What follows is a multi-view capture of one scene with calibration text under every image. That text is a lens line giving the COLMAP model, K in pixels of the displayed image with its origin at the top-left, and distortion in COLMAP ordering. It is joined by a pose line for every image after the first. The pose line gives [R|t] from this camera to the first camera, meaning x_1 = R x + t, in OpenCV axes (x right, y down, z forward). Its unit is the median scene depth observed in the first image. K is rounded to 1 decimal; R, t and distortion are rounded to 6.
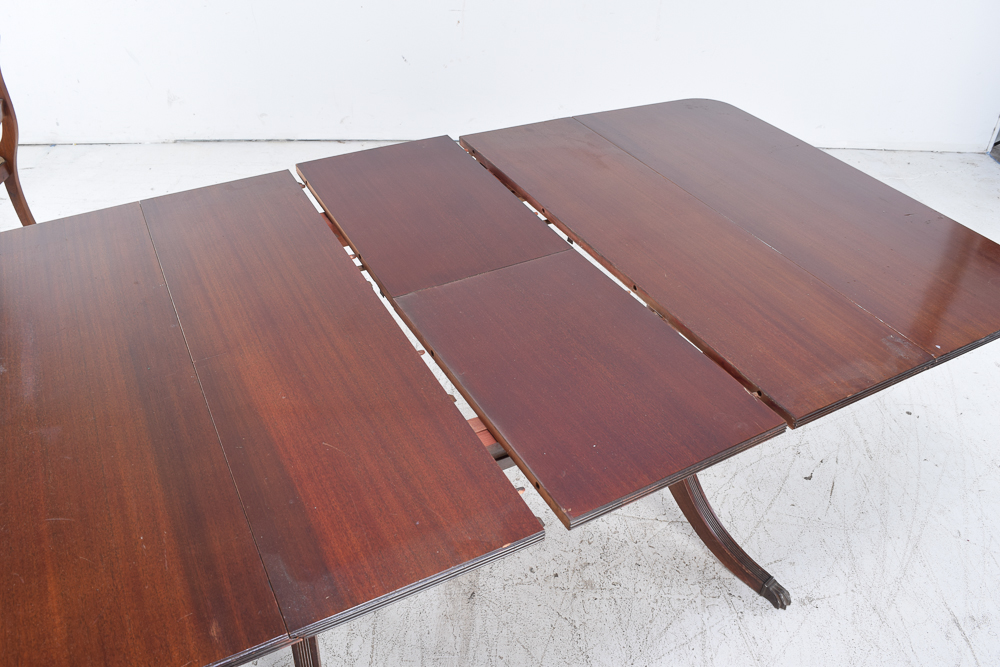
lens RADIAL K [[798.2, 0, 498.5], [0, 798.2, 331.8], [0, 0, 1]] dist [-0.091560, 0.015374]
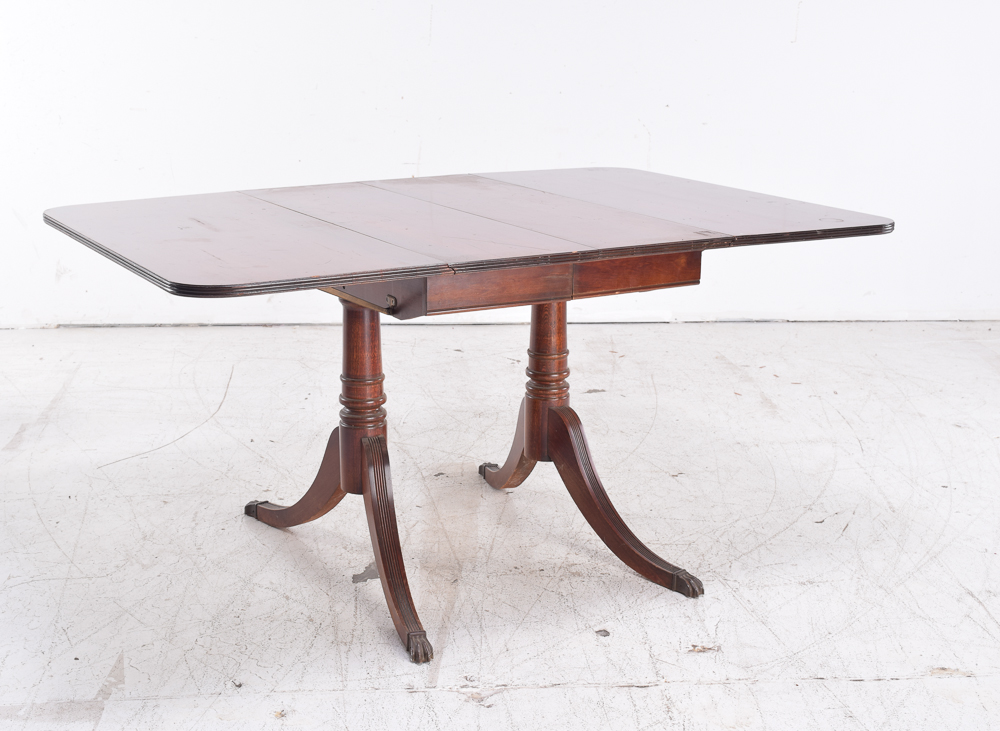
lens RADIAL K [[1476.9, 0, 453.5], [0, 1476.9, 367.4], [0, 0, 1]] dist [-0.036358, 0.016776]
pose [[0.999599, -0.028206, 0.002448, -0.032388], [0.027048, 0.925836, -0.376957, 0.769686], [0.008366, 0.376872, 0.926228, -0.767049]]
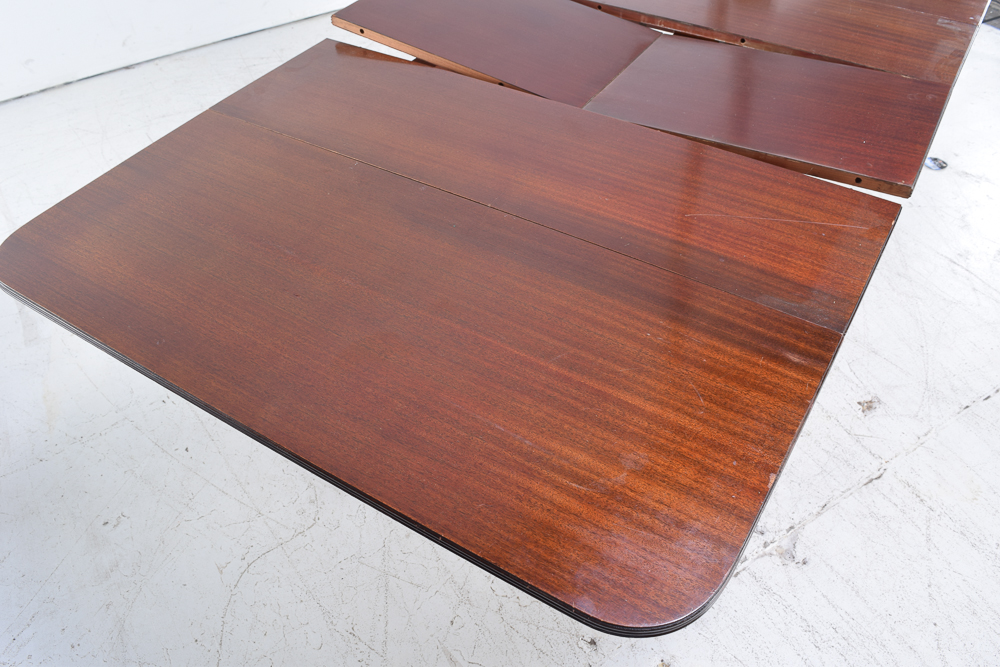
lens RADIAL K [[829.8, 0, 500.0], [0, 829.8, 333.5], [0, 0, 1]] dist [-0.091309, 0.017178]
pose [[0.869740, -0.375254, 0.320527, -0.499646], [0.331744, 0.925404, 0.183230, 0.002010], [-0.365374, -0.053029, 0.929349, 0.038979]]
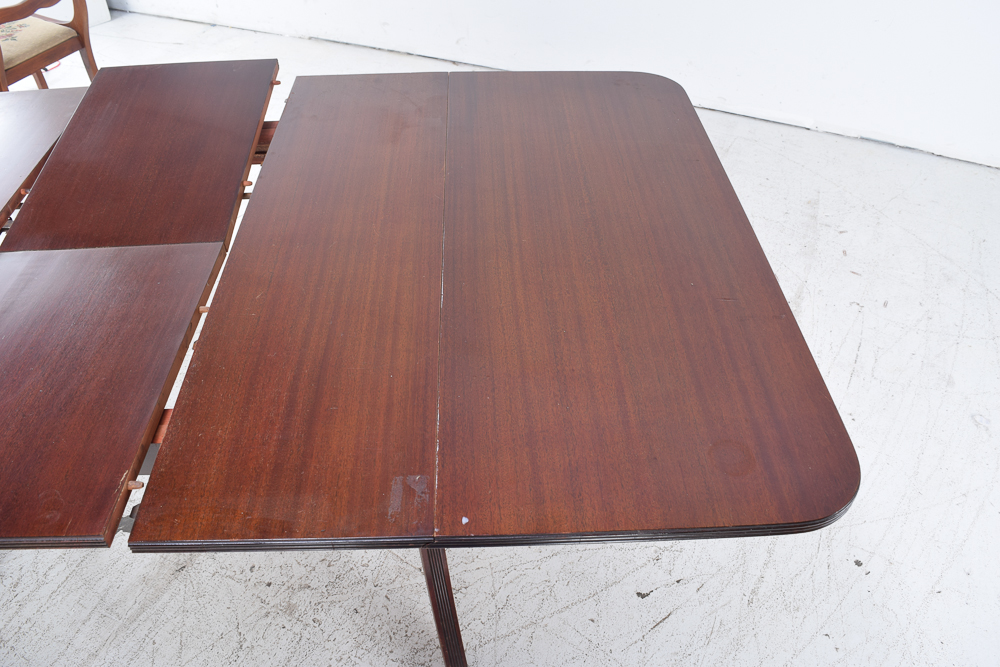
lens RADIAL K [[783.3, 0, 498.4], [0, 783.3, 329.2], [0, 0, 1]] dist [-0.094622, 0.017809]
pose [[0.894779, 0.272343, -0.353836, 0.549558], [-0.237376, 0.961328, 0.139648, -0.158865], [0.378185, -0.040962, 0.924823, 0.309427]]
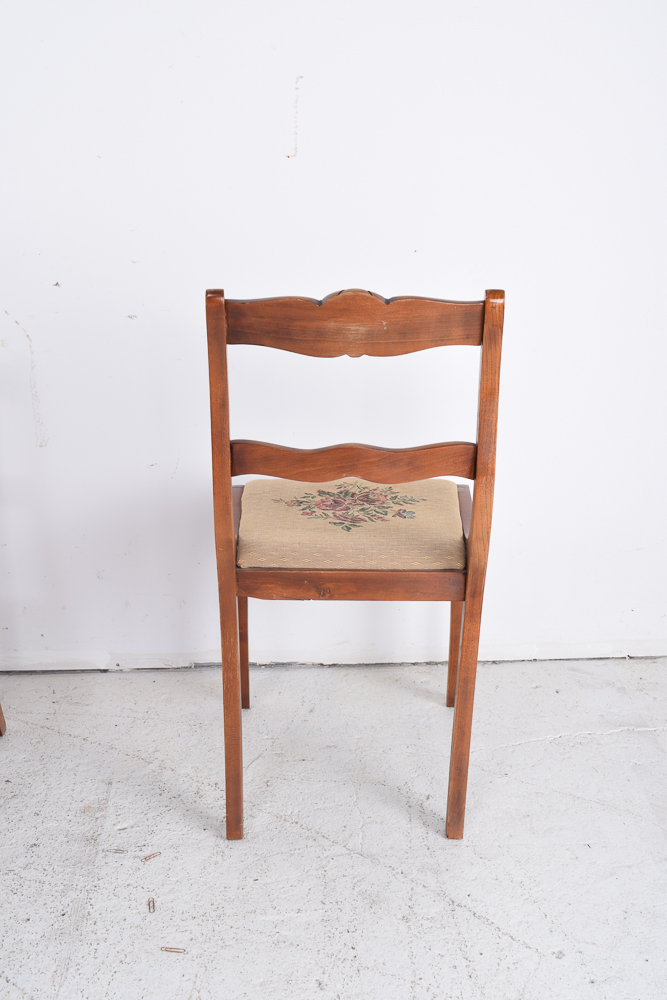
lens RADIAL K [[1002.1, 0, 333.5], [0, 1002.1, 500.0], [0, 0, 1]] dist [-0.068581, -0.001969]
pose [[0.999131, -0.034782, -0.022952, 0.756436], [0.024061, 0.931193, -0.363731, -0.255757], [0.034024, 0.362863, 0.931221, 0.957196]]
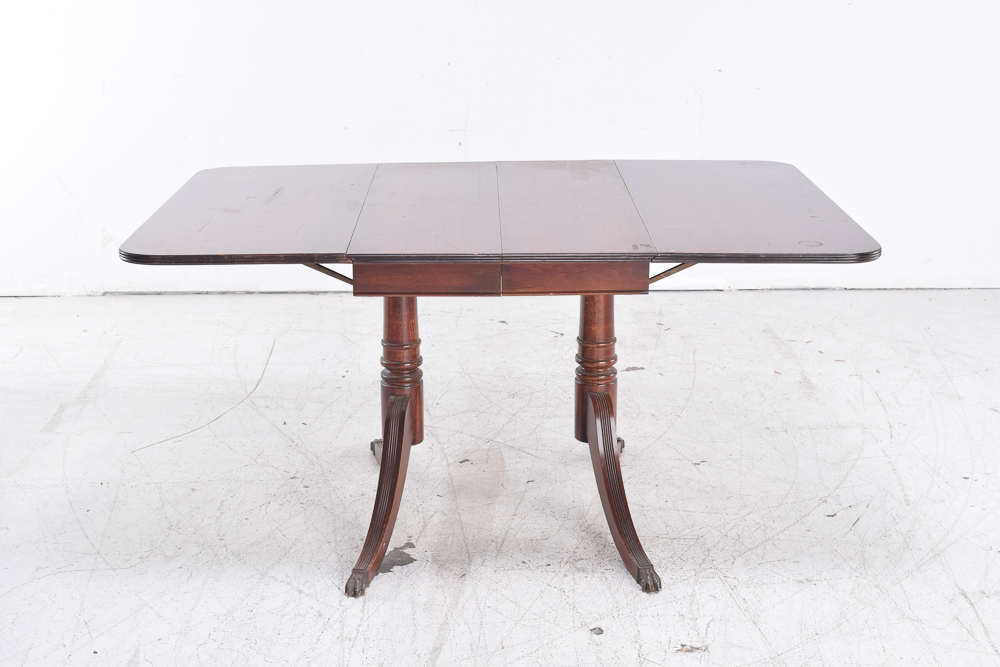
lens RADIAL K [[1593.1, 0, 500.0], [0, 1593.1, 333.5], [0, 0, 1]] dist [-0.001897, 0.010231]
pose [[0.999017, -0.024574, -0.036895, 0.095316], [0.010152, 0.936987, -0.349216, 0.750244], [0.043152, 0.348498, 0.936316, -0.995387]]
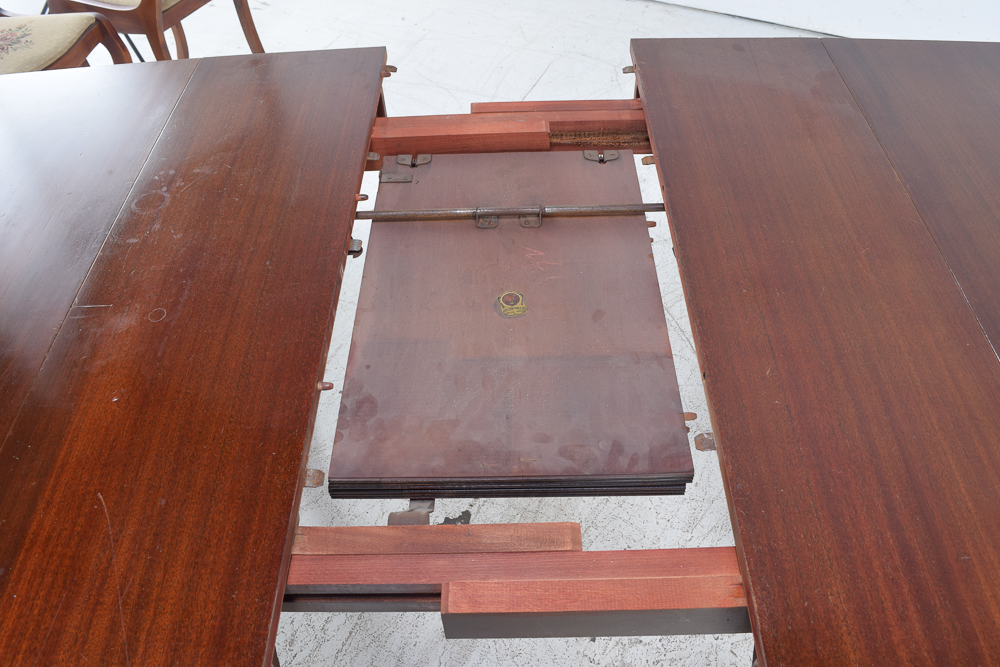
lens RADIAL K [[768.6, 0, 502.3], [0, 768.6, 310.9], [0, 0, 1]] dist [-0.102331, 0.009287]
pose [[0.883698, 0.292575, -0.365346, 0.174410], [-0.226256, 0.950322, 0.213767, -0.142350], [0.409739, -0.106244, 0.905995, 0.332225]]
